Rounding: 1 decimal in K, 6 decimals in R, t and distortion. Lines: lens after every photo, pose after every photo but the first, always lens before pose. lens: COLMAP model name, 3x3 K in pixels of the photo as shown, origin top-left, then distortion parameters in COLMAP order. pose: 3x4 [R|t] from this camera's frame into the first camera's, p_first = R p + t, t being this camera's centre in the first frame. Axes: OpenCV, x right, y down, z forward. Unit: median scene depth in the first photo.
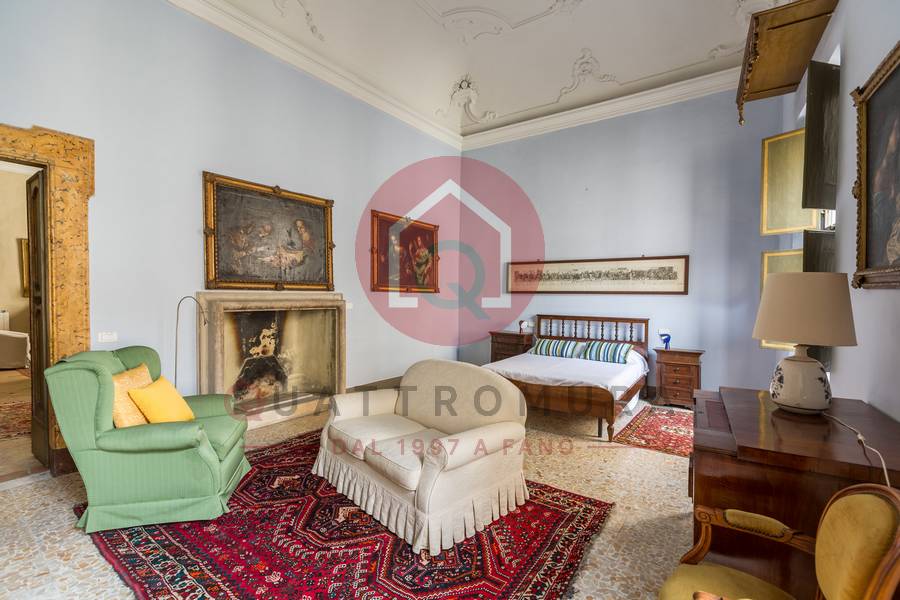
lens RADIAL K [[408.7, 0, 450.0], [0, 408.7, 300.0], [0, 0, 1]] dist [0.001429, 0.000090]
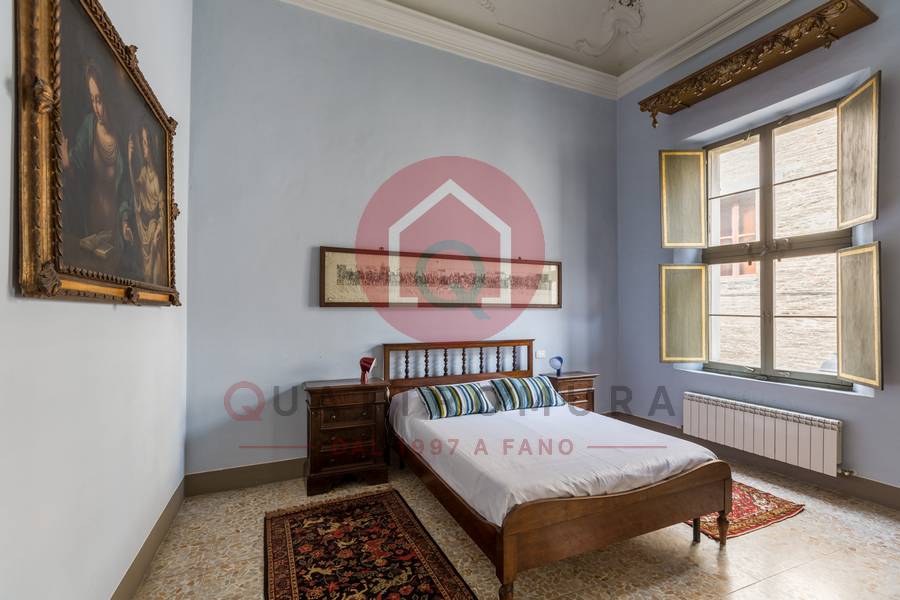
lens RADIAL K [[408.7, 0, 450.0], [0, 408.7, 300.0], [0, 0, 1]] dist [0.001429, 0.000090]
pose [[0.507928, 0.013703, 0.861291, -0.296556], [0.014117, 0.999607, -0.024229, -0.013523], [-0.861284, 0.024466, 0.507535, 0.828325]]
